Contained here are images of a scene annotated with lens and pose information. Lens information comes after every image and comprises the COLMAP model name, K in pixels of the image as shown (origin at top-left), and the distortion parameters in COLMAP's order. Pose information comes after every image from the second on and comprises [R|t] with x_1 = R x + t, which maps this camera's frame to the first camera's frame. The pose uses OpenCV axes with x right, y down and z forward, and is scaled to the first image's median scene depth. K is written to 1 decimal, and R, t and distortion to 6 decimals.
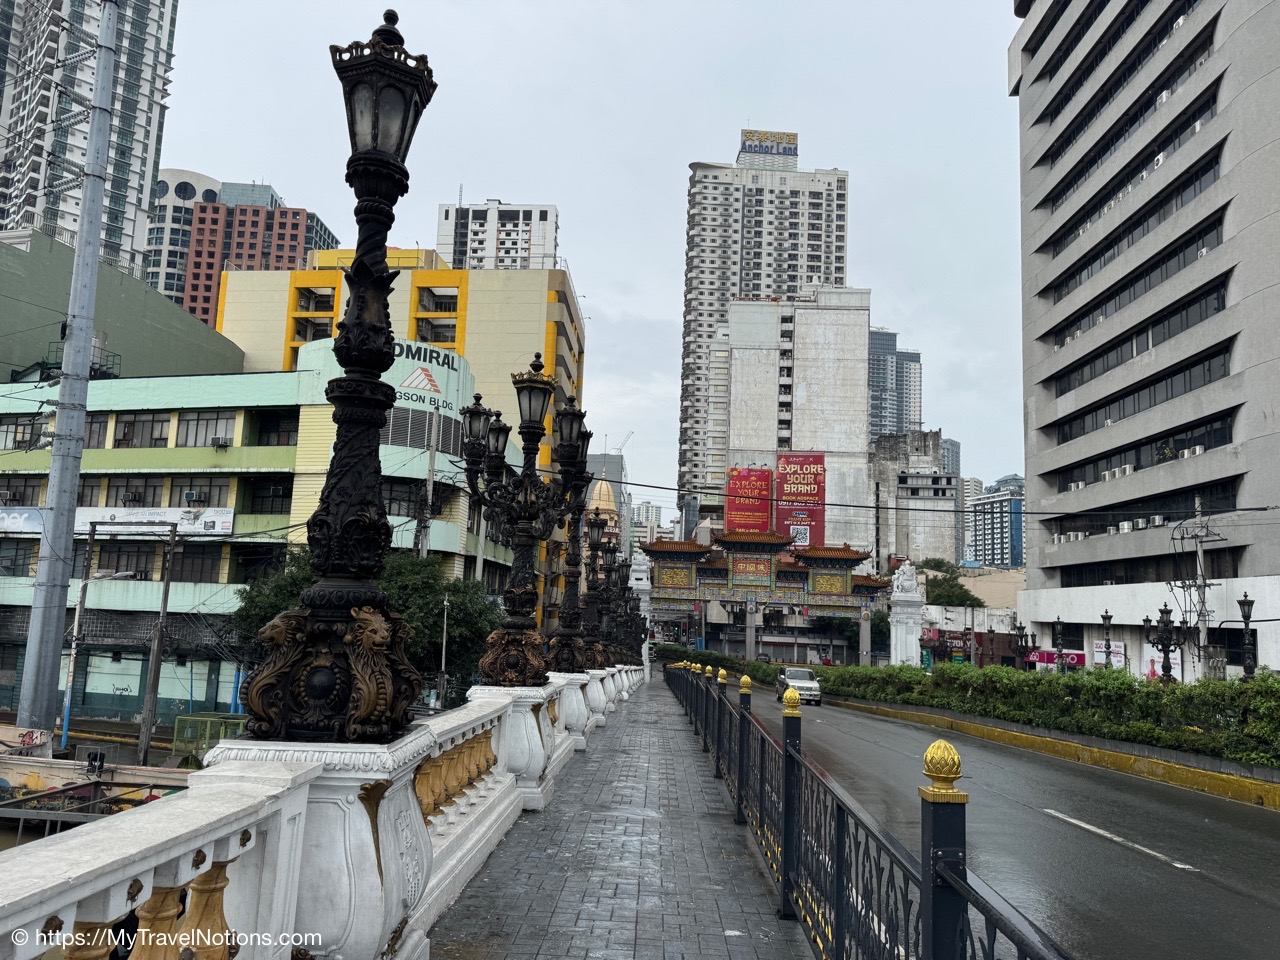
lens RADIAL K [[913.0, 0, 622.2], [0, 913.0, 478.5], [0, 0, 1]] dist [0.085685, 0.000016]
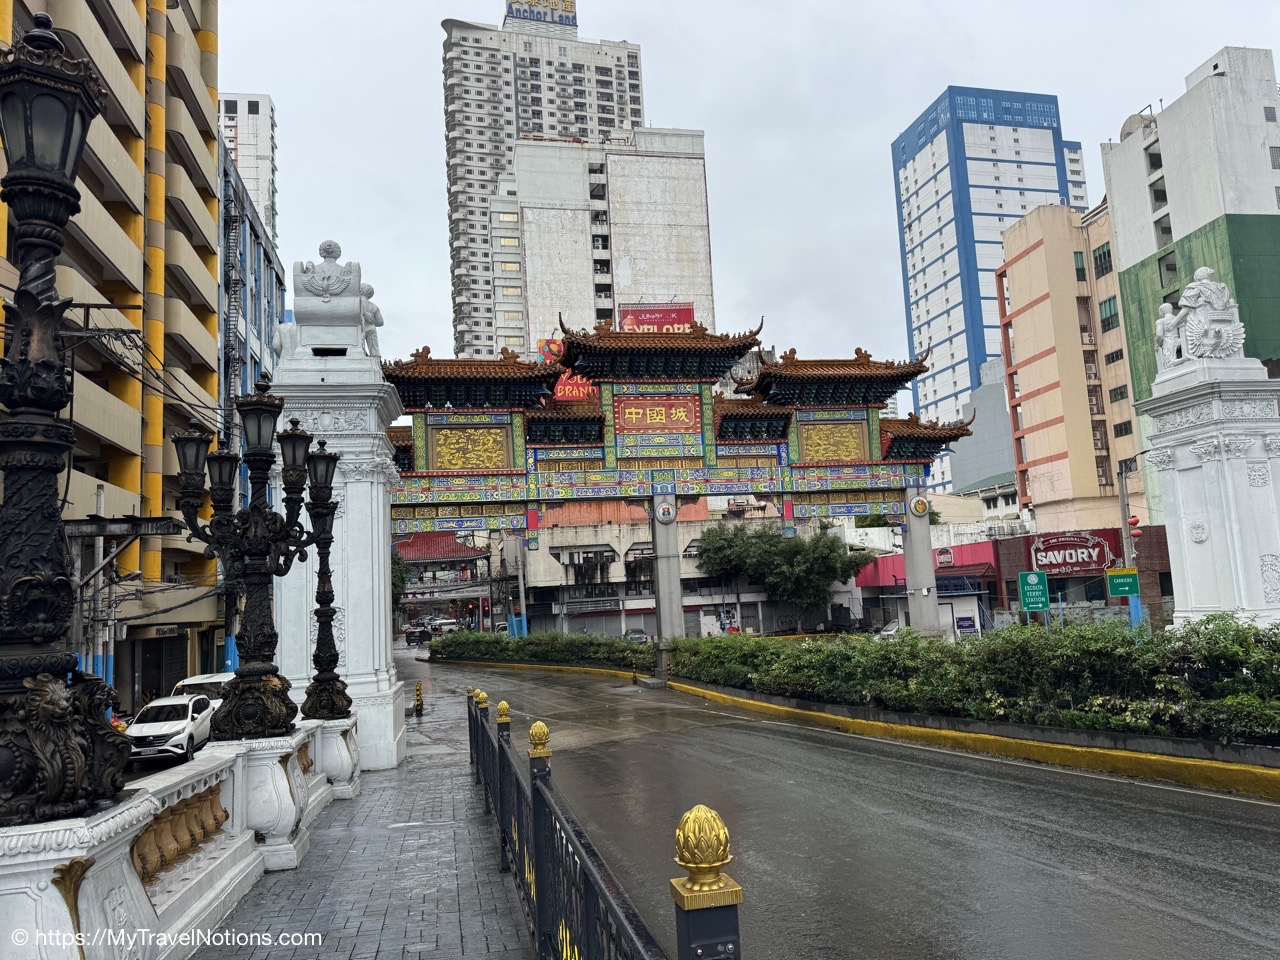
lens RADIAL K [[896.8, 0, 646.9], [0, 896.8, 482.4], [0, 0, 1]] dist [0.165037, -0.319711]
pose [[0.962032, -0.064889, 0.265112, 0.009937], [0.062561, 0.997892, 0.017226, 0.044135], [-0.265671, 0.000013, 0.964064, 0.223978]]
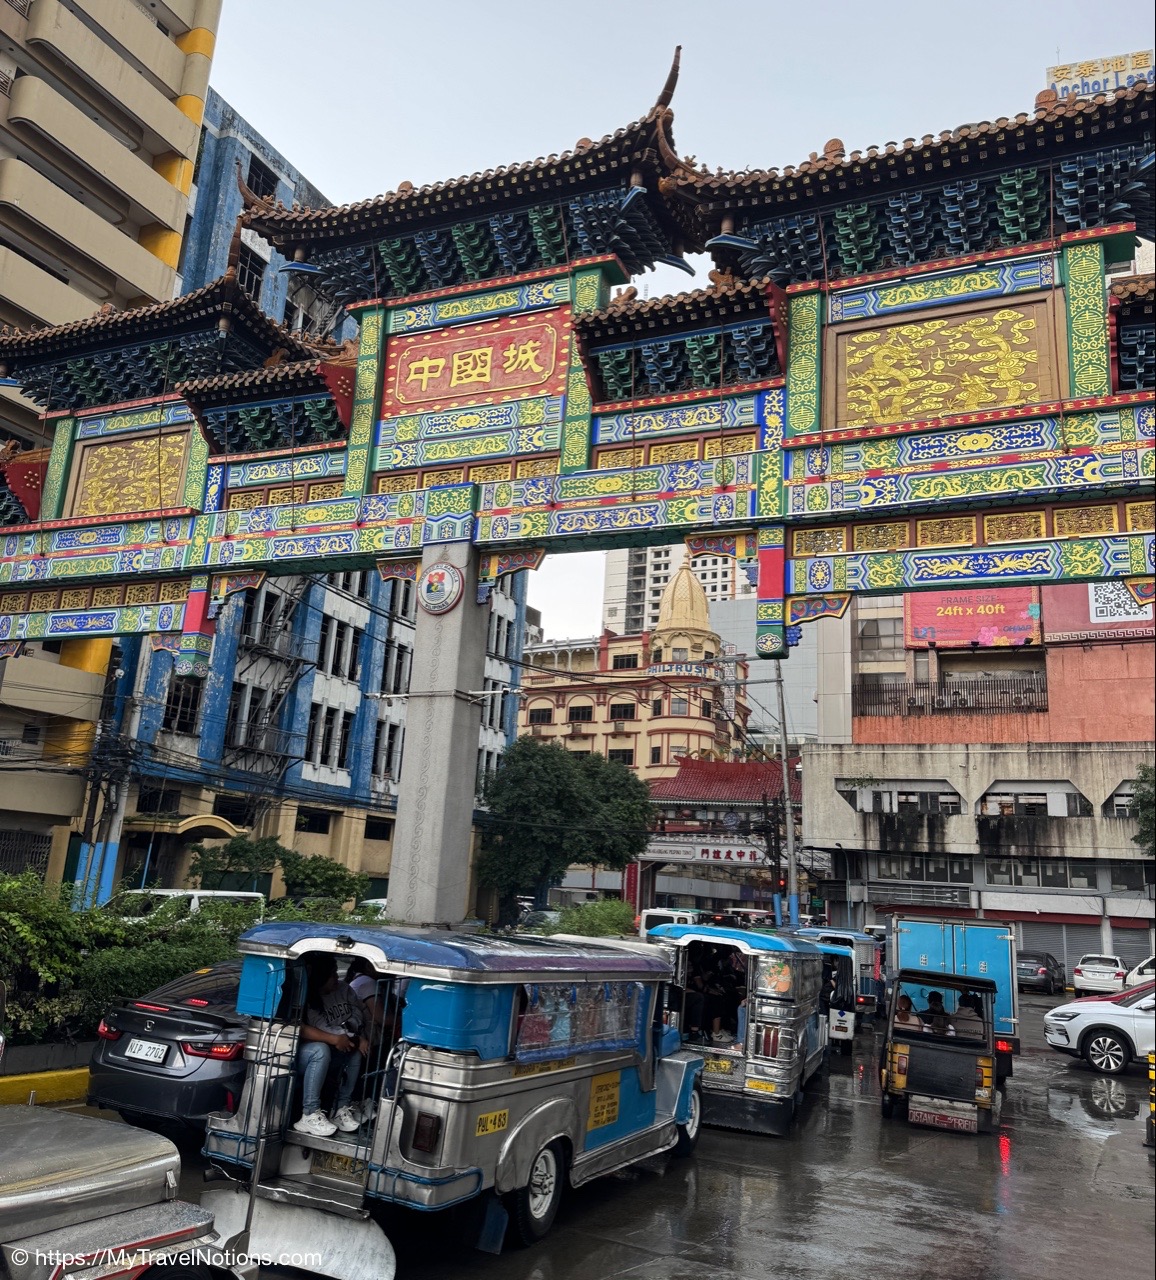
lens RADIAL K [[1075.4, 0, 584.1], [0, 1075.4, 598.5], [0, 0, 1]] dist [0.179386, -0.375522]
pose [[0.928339, -0.087043, -0.361399, 0.085002], [0.033608, 0.987871, -0.151597, 0.063383], [0.370211, 0.128588, 0.920005, 0.302848]]
